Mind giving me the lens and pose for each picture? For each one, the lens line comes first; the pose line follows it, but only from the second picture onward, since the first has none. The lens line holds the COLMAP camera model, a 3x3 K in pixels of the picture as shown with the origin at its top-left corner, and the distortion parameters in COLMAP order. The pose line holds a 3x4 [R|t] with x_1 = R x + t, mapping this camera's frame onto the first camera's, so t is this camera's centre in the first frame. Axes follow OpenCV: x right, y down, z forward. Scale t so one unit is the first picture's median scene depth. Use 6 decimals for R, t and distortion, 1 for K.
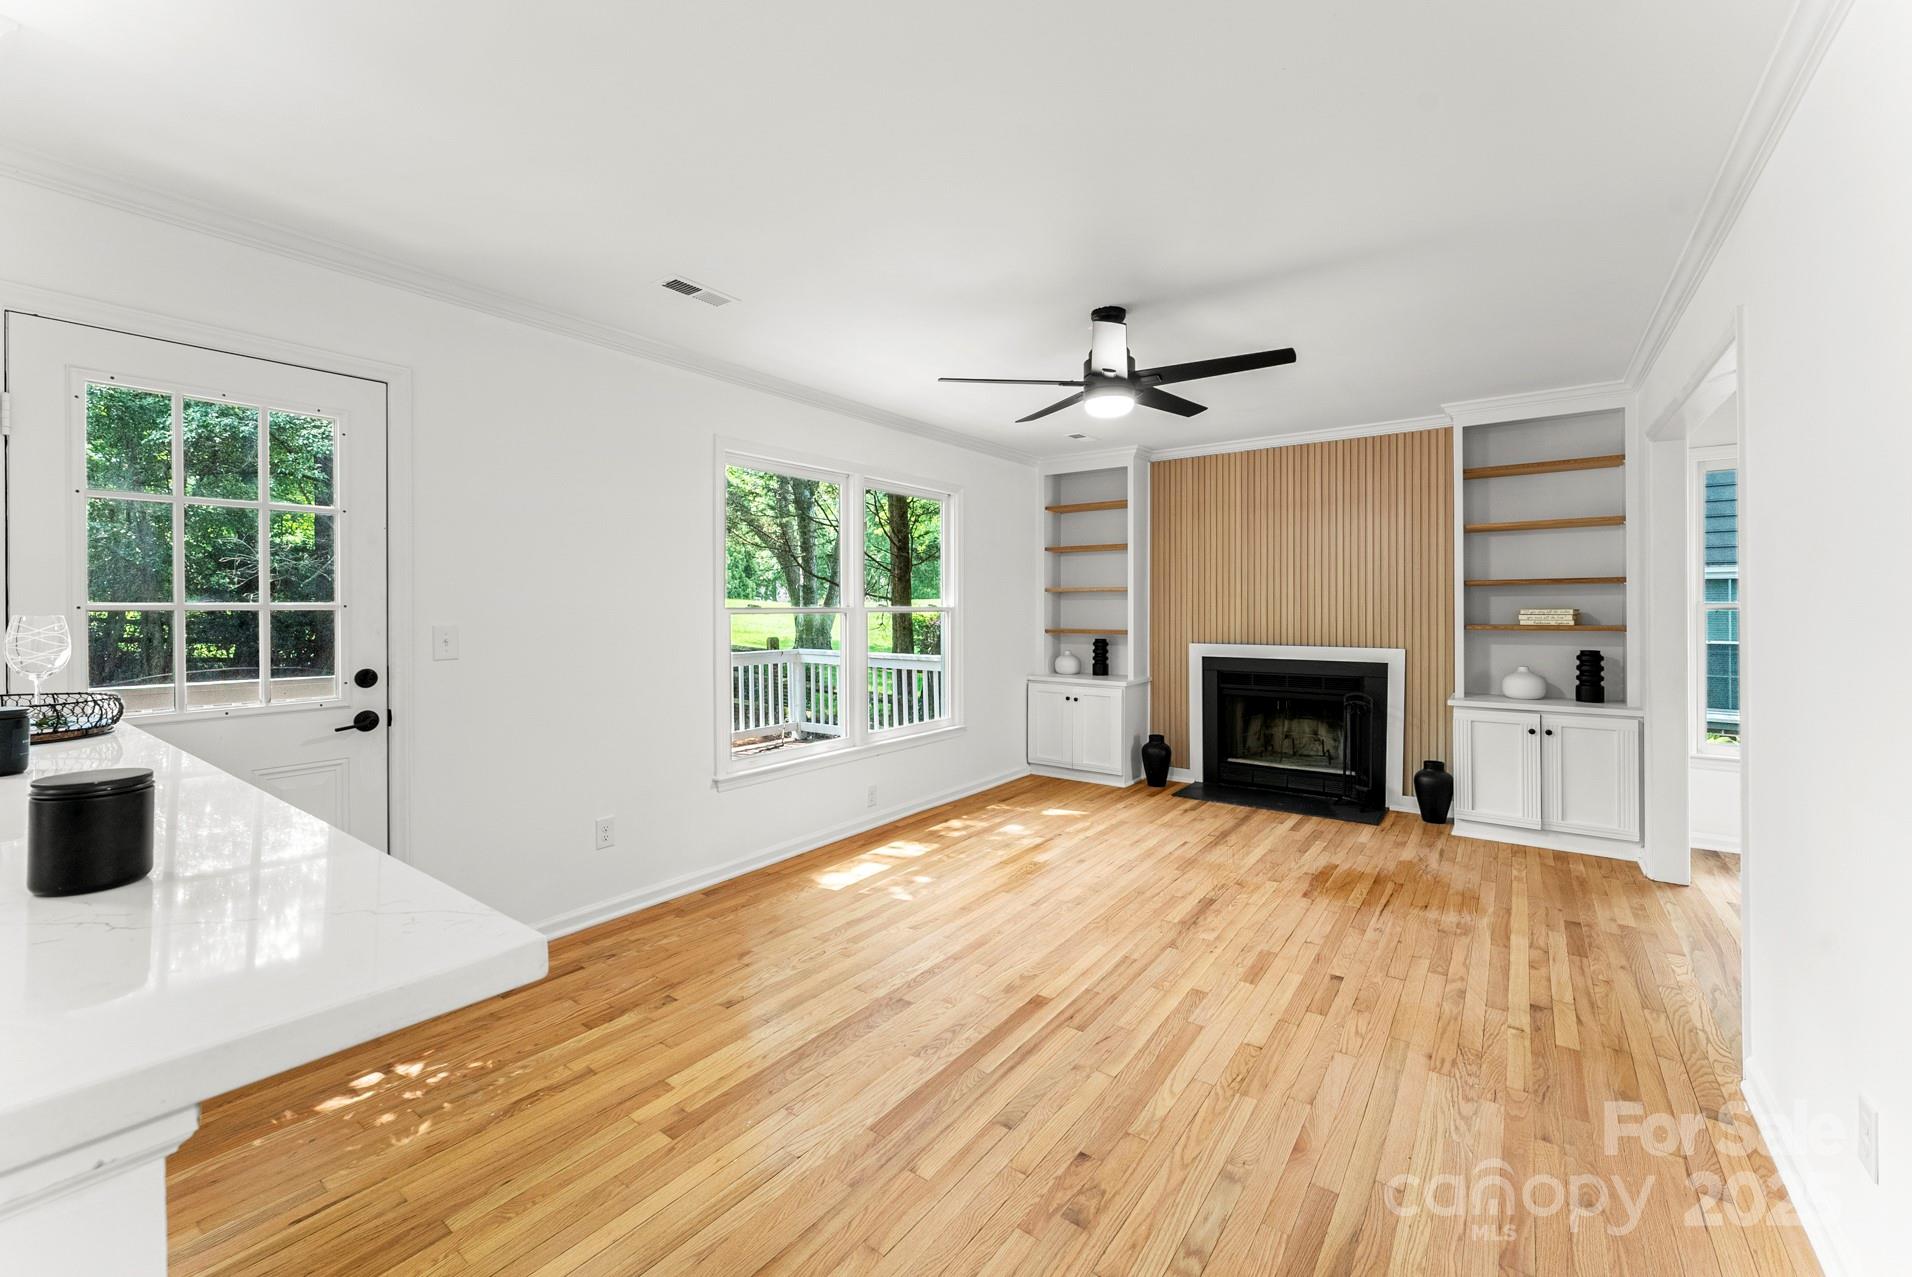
lens RADIAL K [[778.7, 0, 954.9], [0, 778.7, 652.5], [0, 0, 1]] dist [-0.006756, 0.006271]
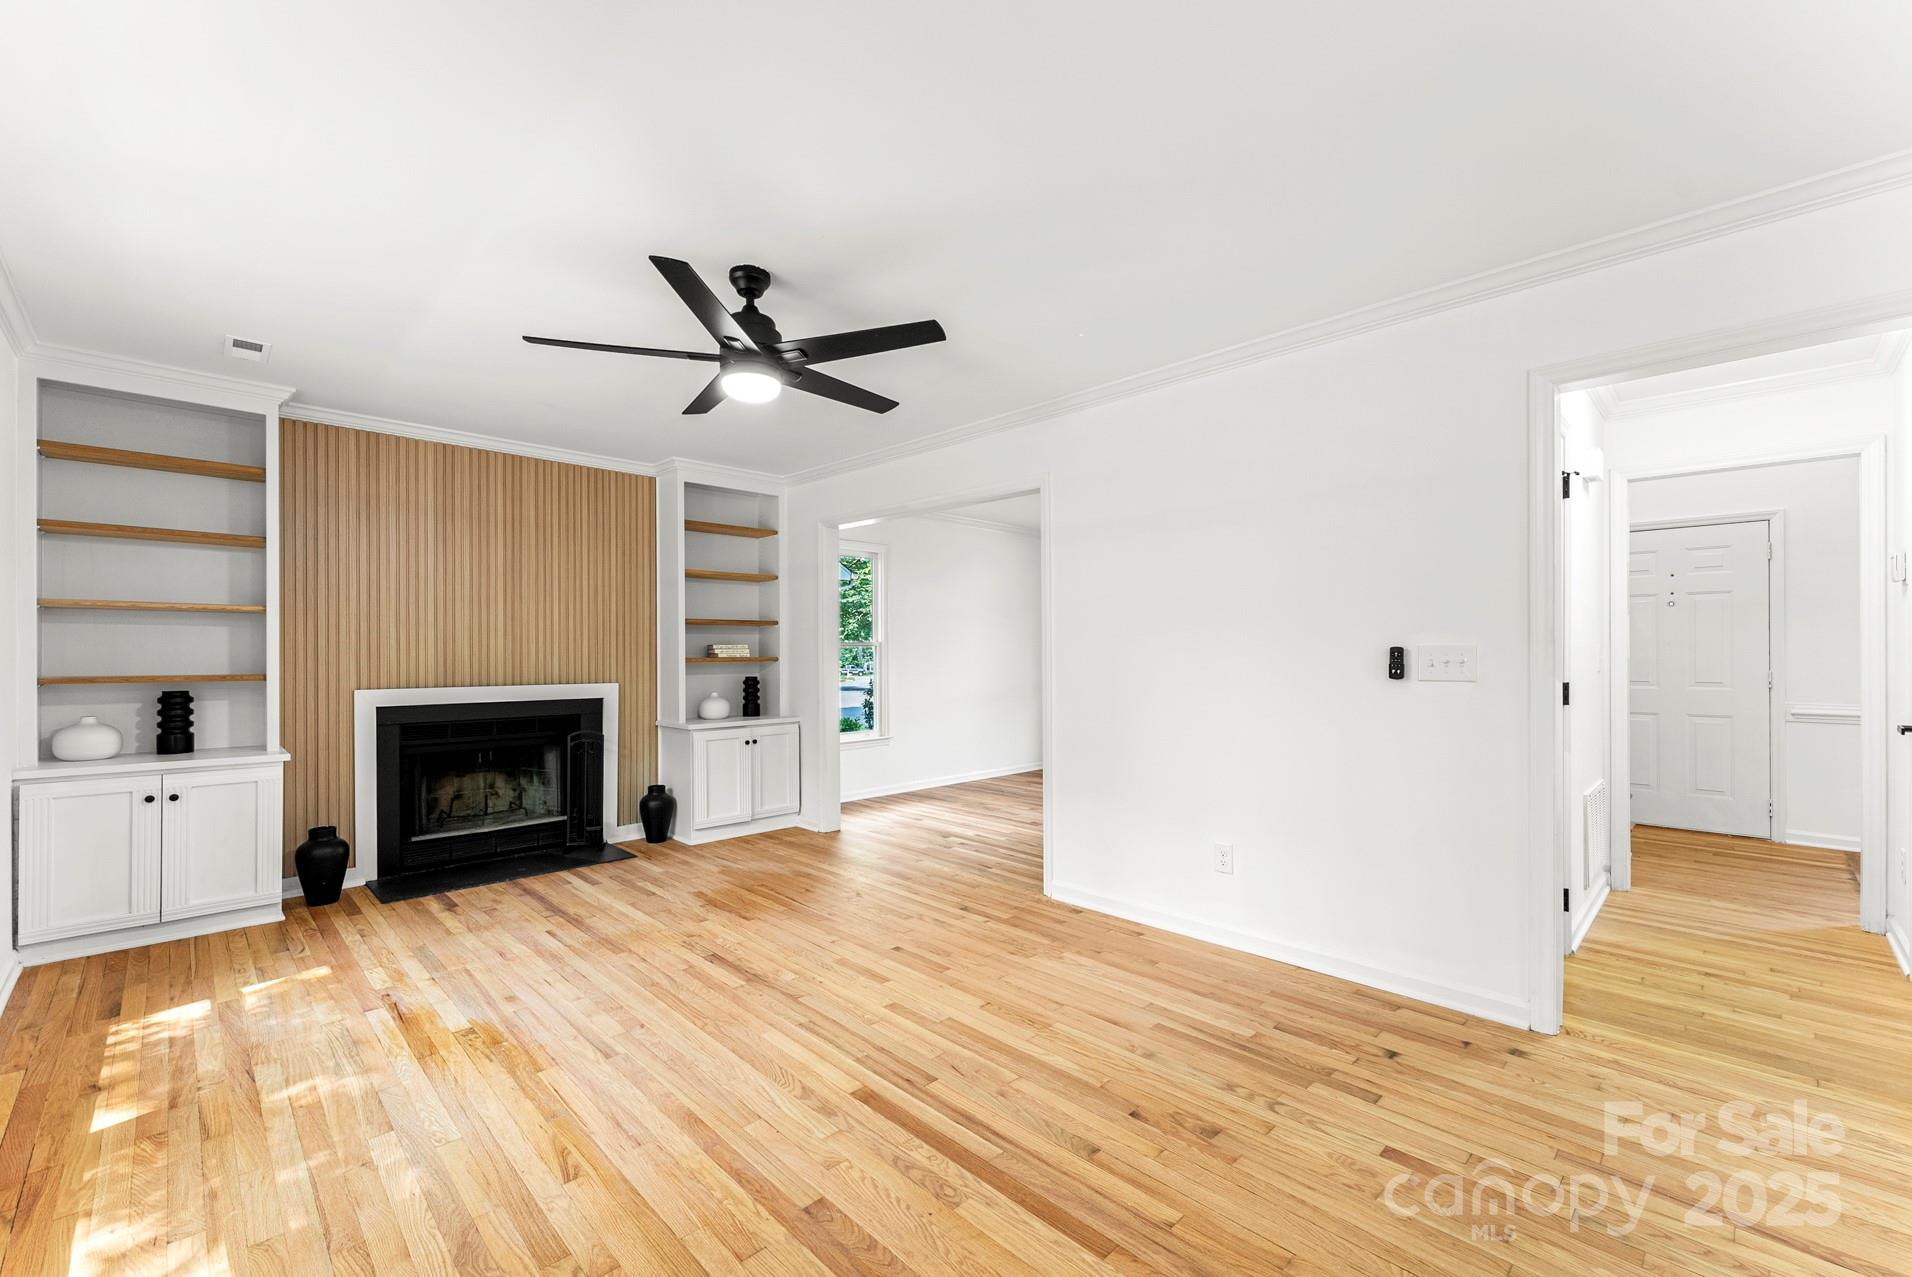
lens RADIAL K [[778.7, 0, 954.9], [0, 778.7, 652.5], [0, 0, 1]] dist [-0.006756, 0.006271]
pose [[0.161643, 0.003217, 0.986844, -0.376297], [0.059434, 0.998148, -0.012989, -0.005005], [-0.985058, 0.060752, 0.161153, 0.398462]]
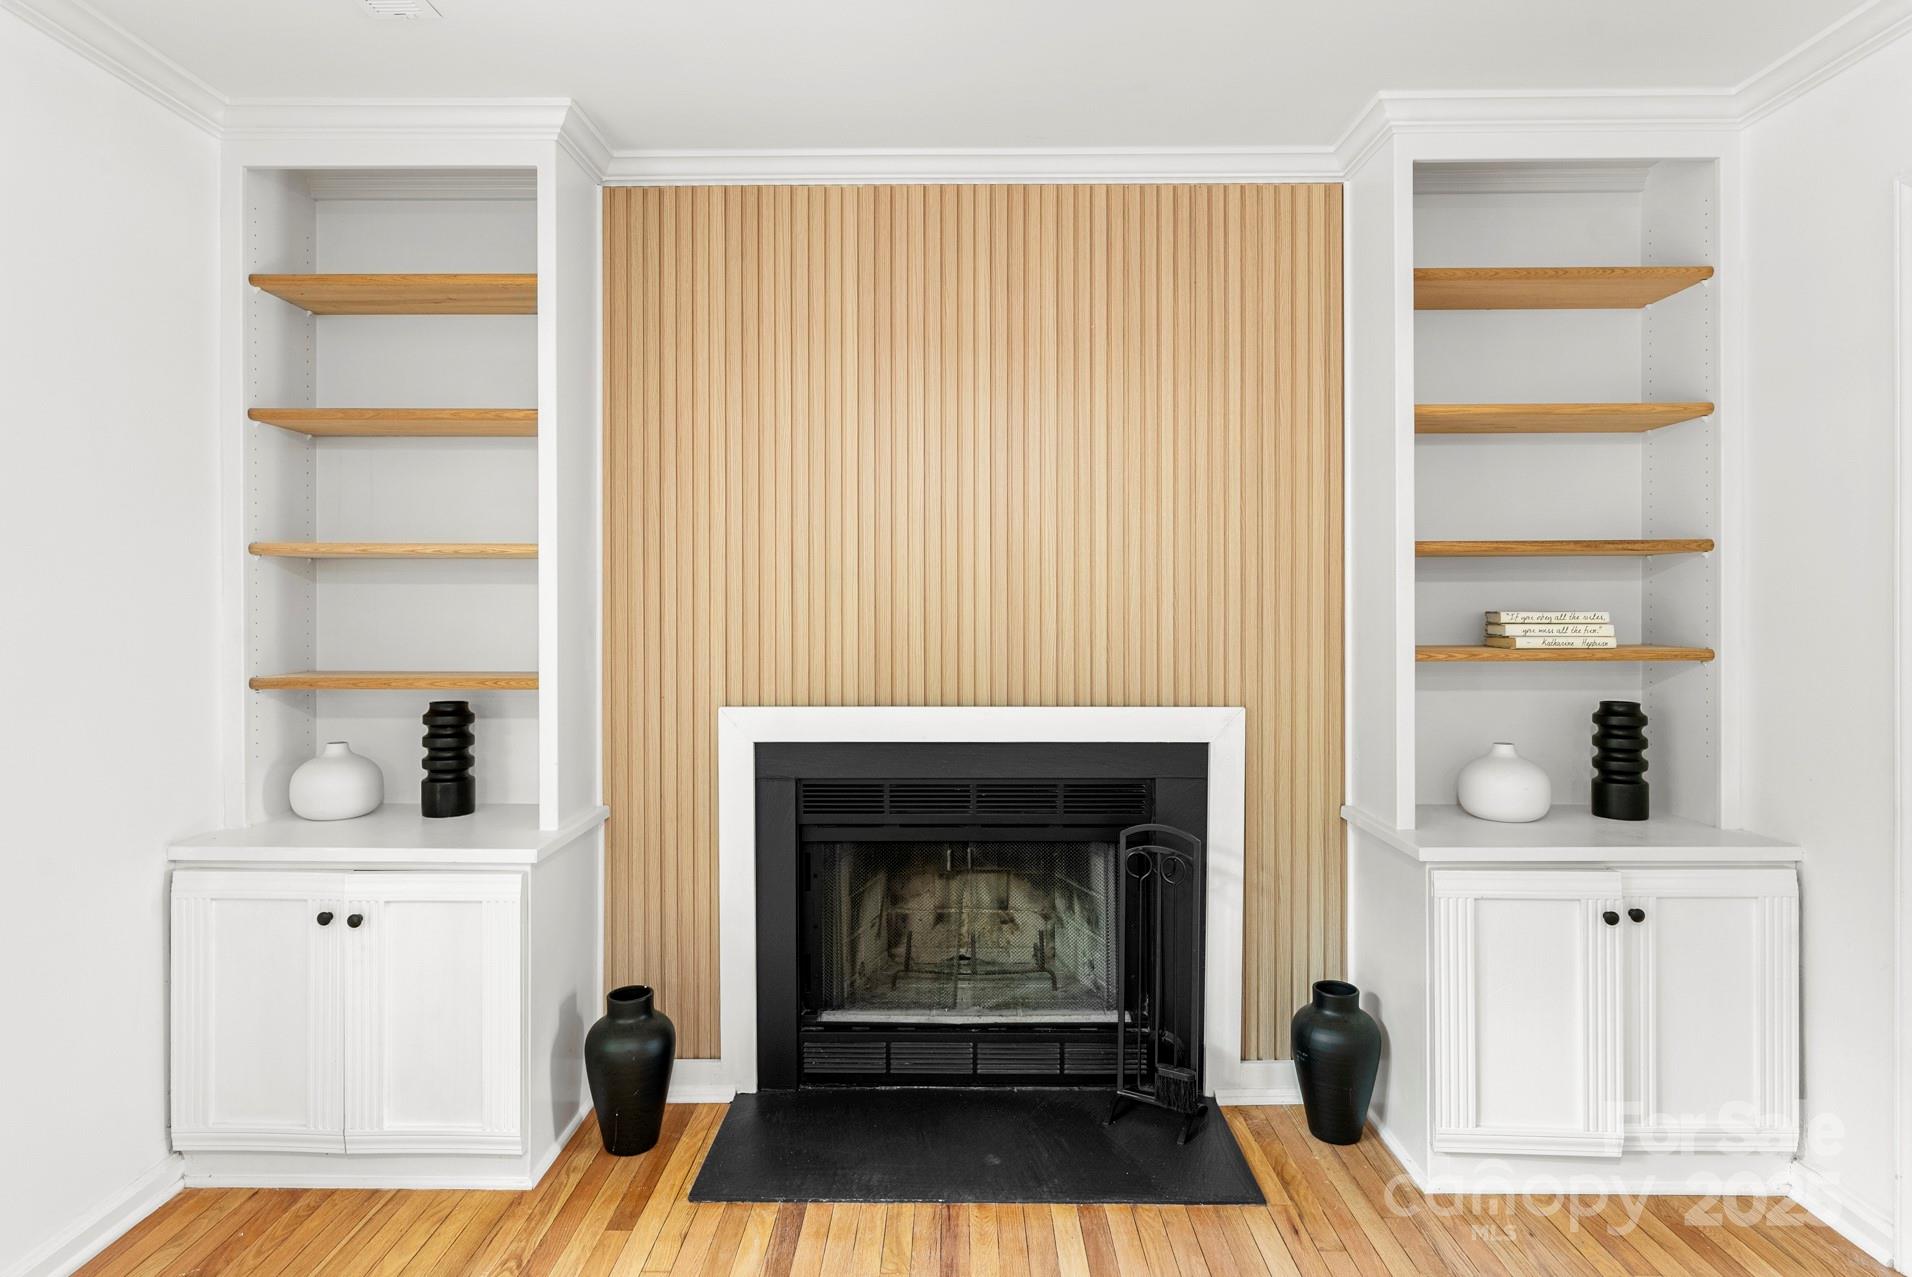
lens RADIAL K [[1061.7, 0, 947.5], [0, 1061.7, 605.0], [0, 0, 1]] dist [0.002286, -0.000402]
pose [[0.820059, 0.001929, 0.572276, 0.128884], [0.031594, 0.998317, -0.048639, -0.037482], [-0.571406, 0.057967, 0.818618, 0.636802]]
